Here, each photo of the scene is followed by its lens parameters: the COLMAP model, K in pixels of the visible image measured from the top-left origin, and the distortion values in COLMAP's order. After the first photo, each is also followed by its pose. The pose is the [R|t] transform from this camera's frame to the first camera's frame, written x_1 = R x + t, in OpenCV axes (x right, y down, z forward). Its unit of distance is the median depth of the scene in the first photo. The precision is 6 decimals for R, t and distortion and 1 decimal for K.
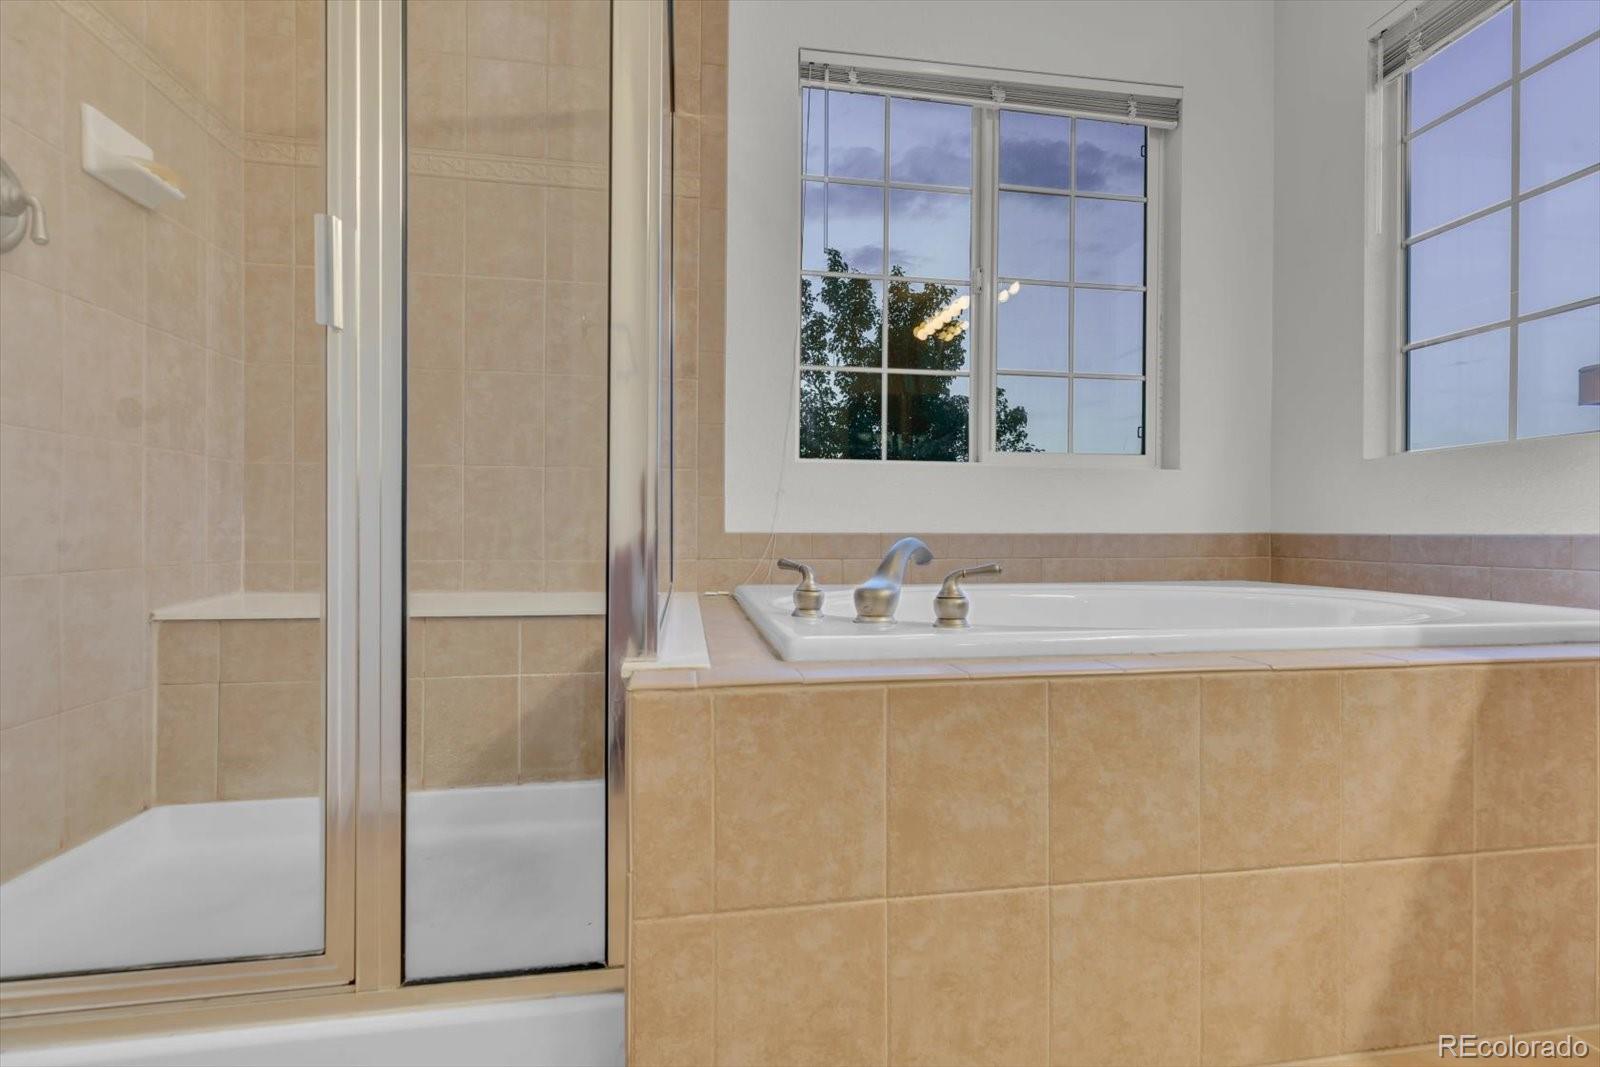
lens RADIAL K [[742.4, 0, 792.5], [0, 742.4, 527.6], [0, 0, 1]] dist [0.004141, 0.000769]
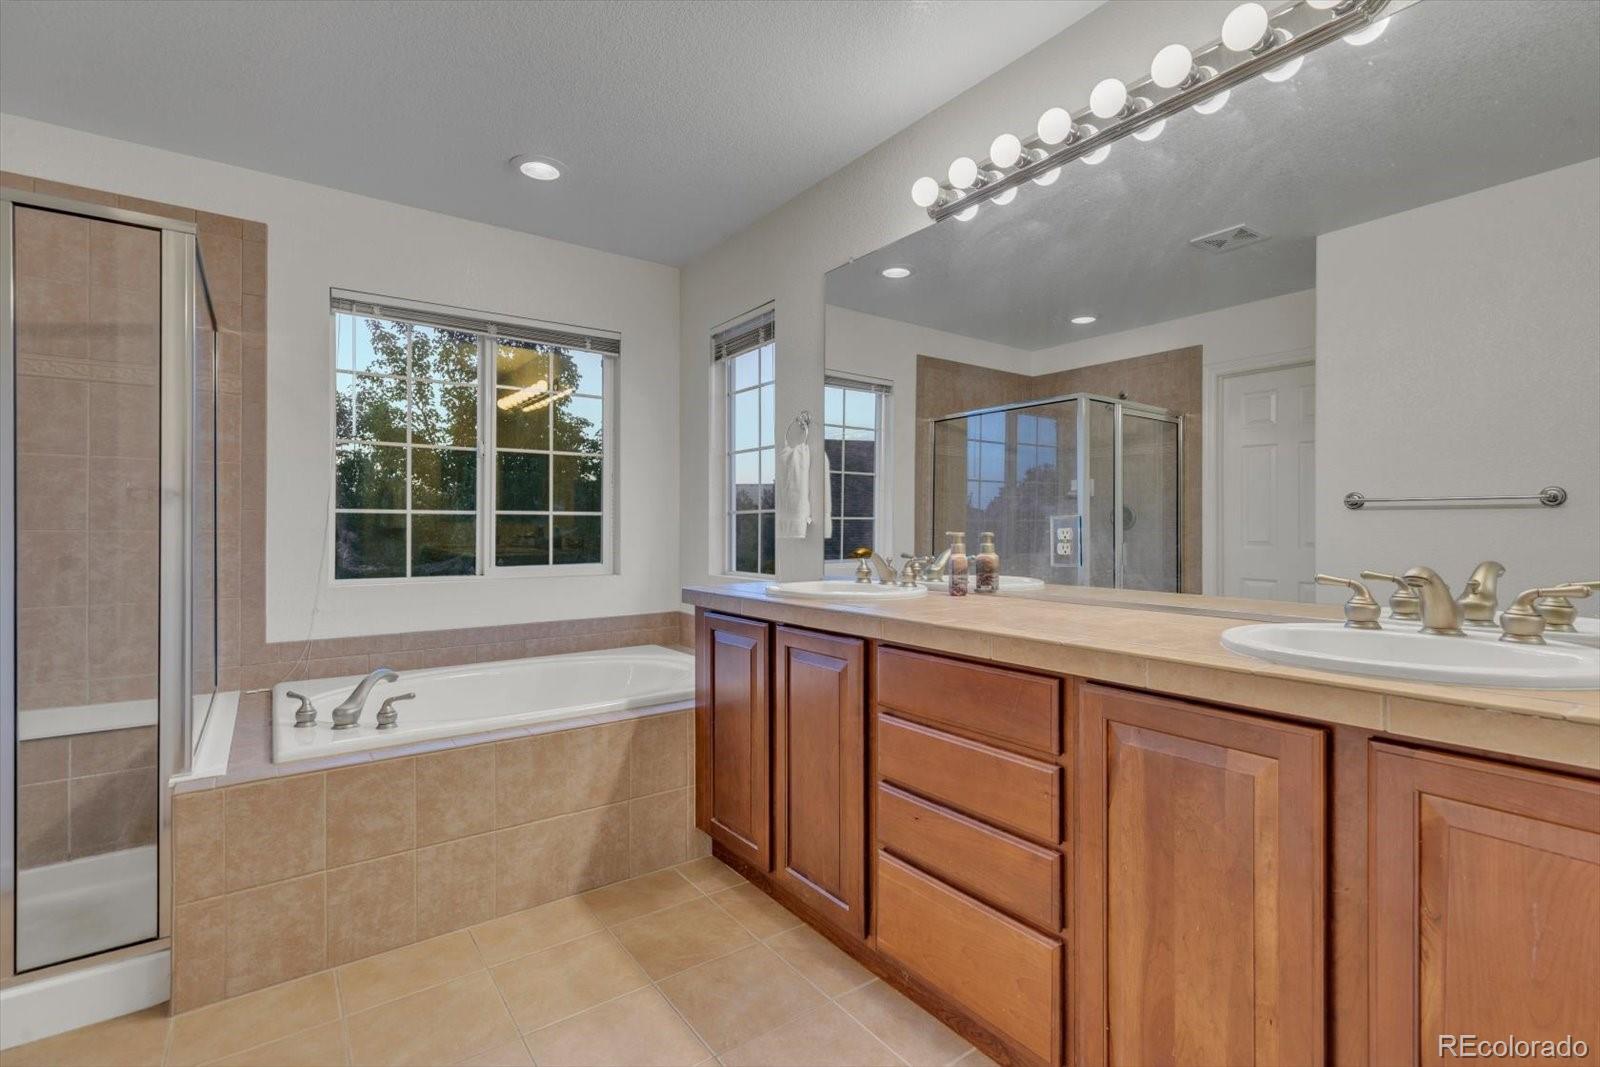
lens RADIAL K [[742.4, 0, 792.5], [0, 742.4, 527.6], [0, 0, 1]] dist [0.004141, 0.000769]
pose [[0.890157, -0.003286, 0.455643, 0.313757], [0.002127, 0.999993, 0.003057, -0.446187], [-0.455649, -0.001752, 0.890158, -1.375504]]
